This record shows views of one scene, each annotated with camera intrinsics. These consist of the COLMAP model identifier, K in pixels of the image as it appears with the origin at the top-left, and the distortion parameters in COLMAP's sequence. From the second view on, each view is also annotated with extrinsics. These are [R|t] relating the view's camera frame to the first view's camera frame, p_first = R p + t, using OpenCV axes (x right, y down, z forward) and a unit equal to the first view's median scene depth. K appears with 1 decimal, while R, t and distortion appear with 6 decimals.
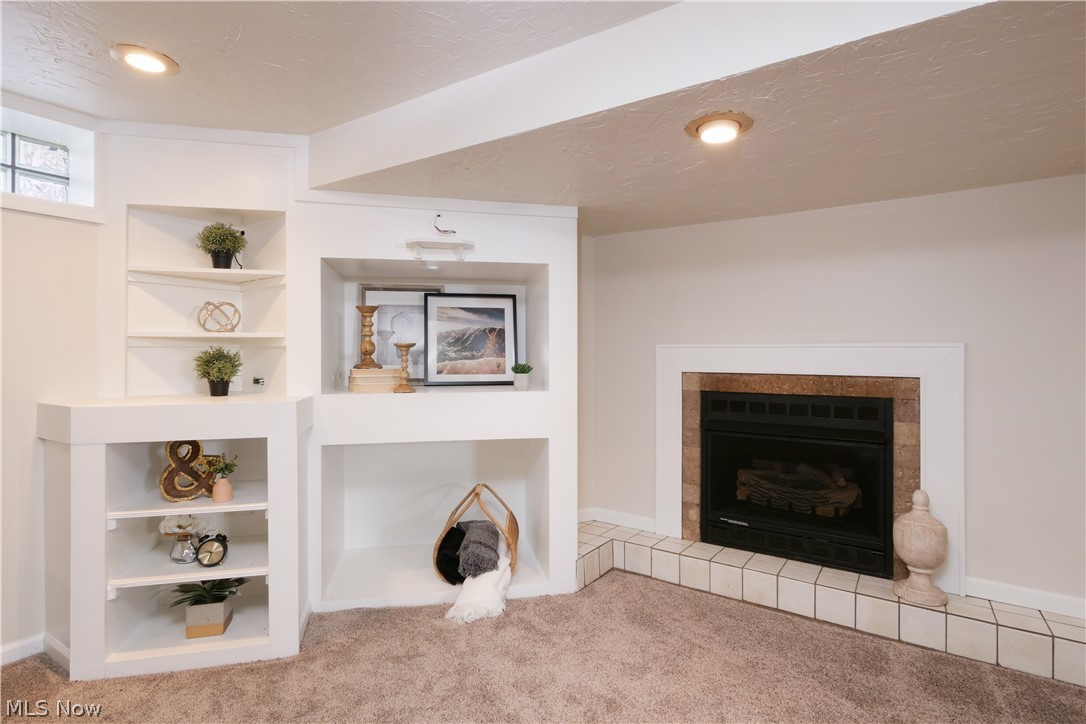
lens RADIAL K [[537.9, 0, 538.8], [0, 537.9, 355.5], [0, 0, 1]] dist [0.003702, 0.000562]
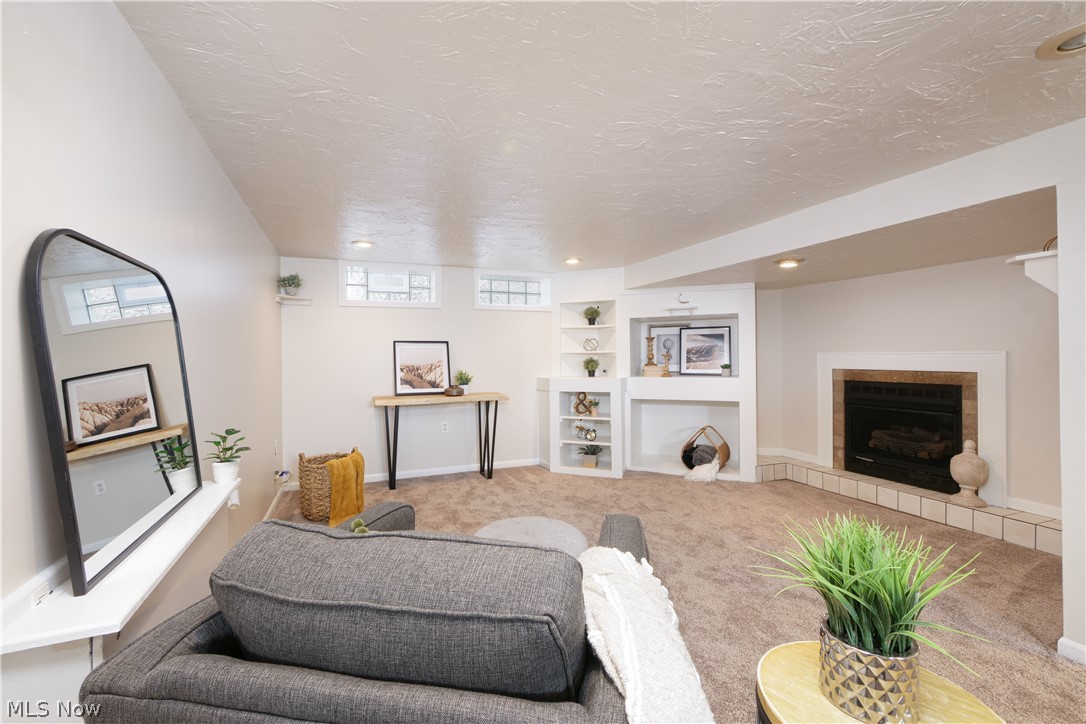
lens RADIAL K [[458.8, 0, 545.9], [0, 458.8, 356.3], [0, 0, 1]] dist [-0.003159, -0.001201]
pose [[0.838167, -0.008580, -0.545346, 0.351590], [0.007278, 0.999963, -0.004546, -0.010326], [0.545365, -0.000159, 0.838198, -0.813126]]
